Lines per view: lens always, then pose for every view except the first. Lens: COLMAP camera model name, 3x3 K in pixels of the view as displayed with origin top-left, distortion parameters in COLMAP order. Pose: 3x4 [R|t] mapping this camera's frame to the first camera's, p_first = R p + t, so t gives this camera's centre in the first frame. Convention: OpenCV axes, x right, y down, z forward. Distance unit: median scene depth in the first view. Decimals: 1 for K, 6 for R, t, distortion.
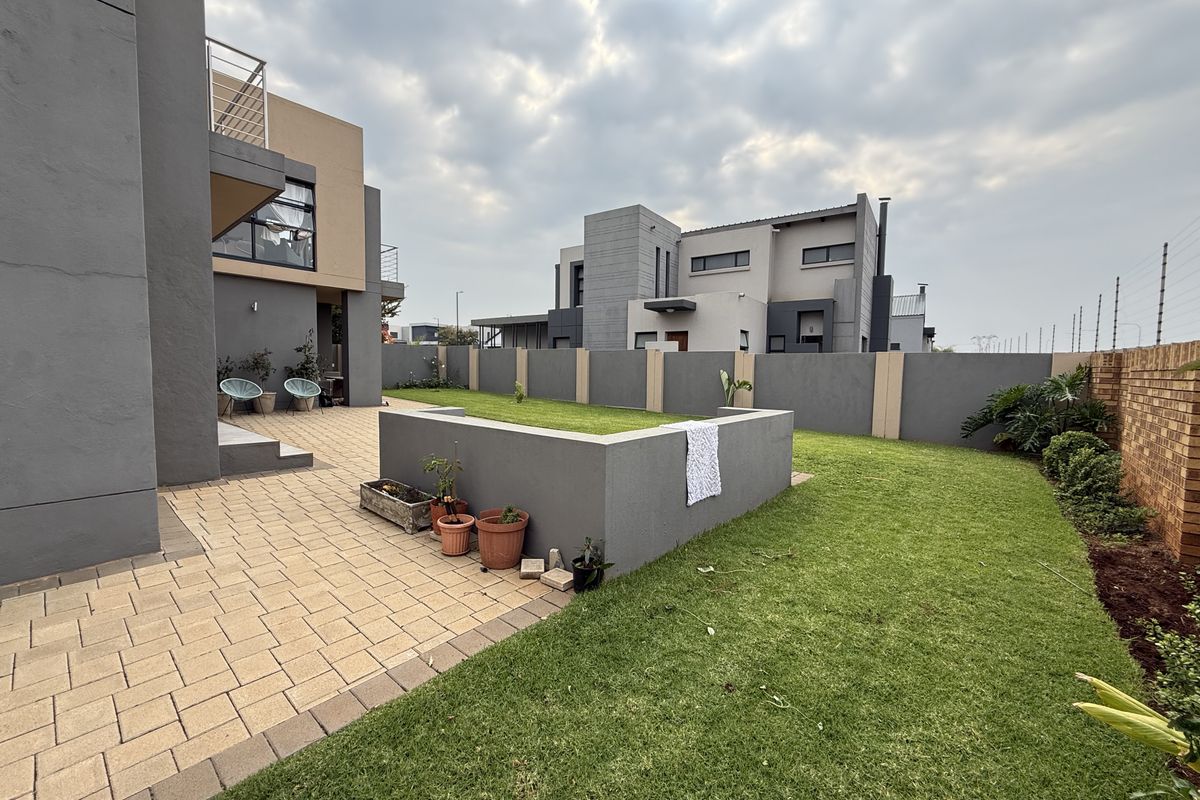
lens RADIAL K [[478.4, 0, 600.0], [0, 478.4, 400.0], [0, 0, 1]] dist [-0.000416, 0.000136]
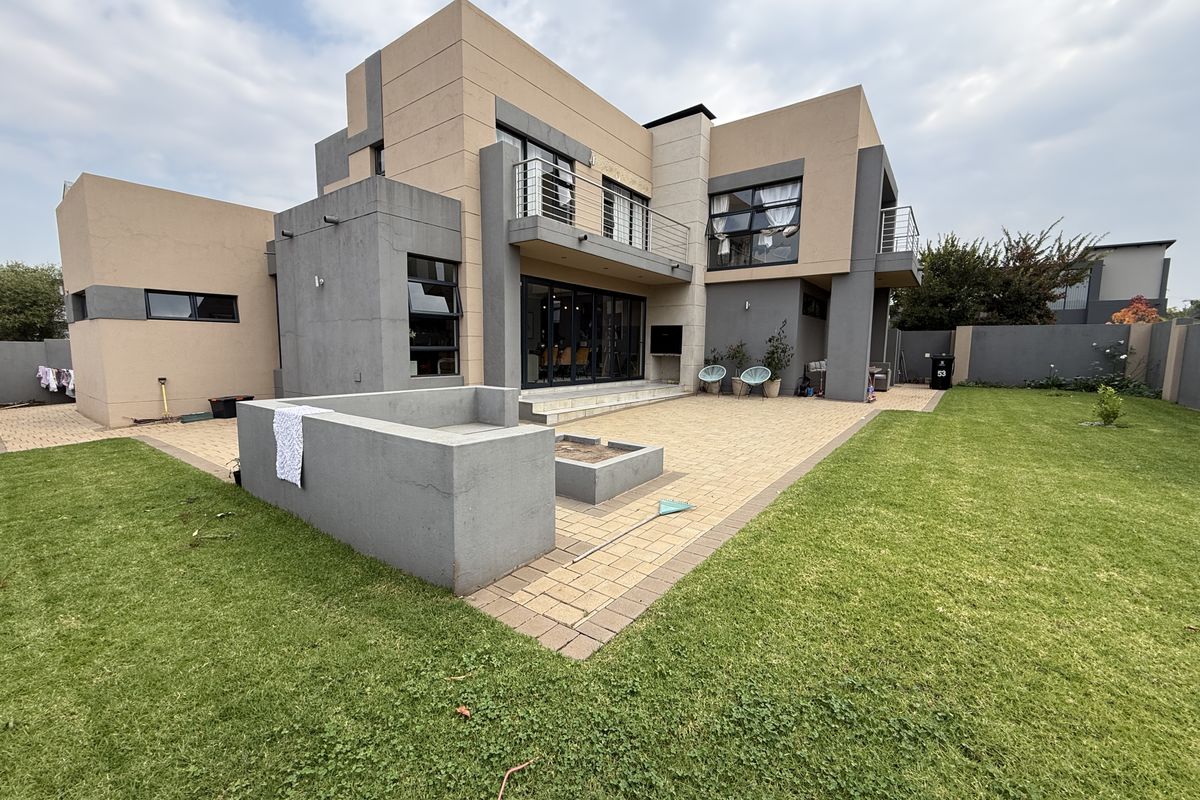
lens RADIAL K [[478.4, 0, 600.0], [0, 478.4, 400.0], [0, 0, 1]] dist [-0.000416, 0.000136]
pose [[0.048270, 0.091418, -0.994642, 0.432110], [-0.074585, 0.993353, 0.087680, -0.037023], [0.996046, 0.069953, 0.054768, 0.550234]]
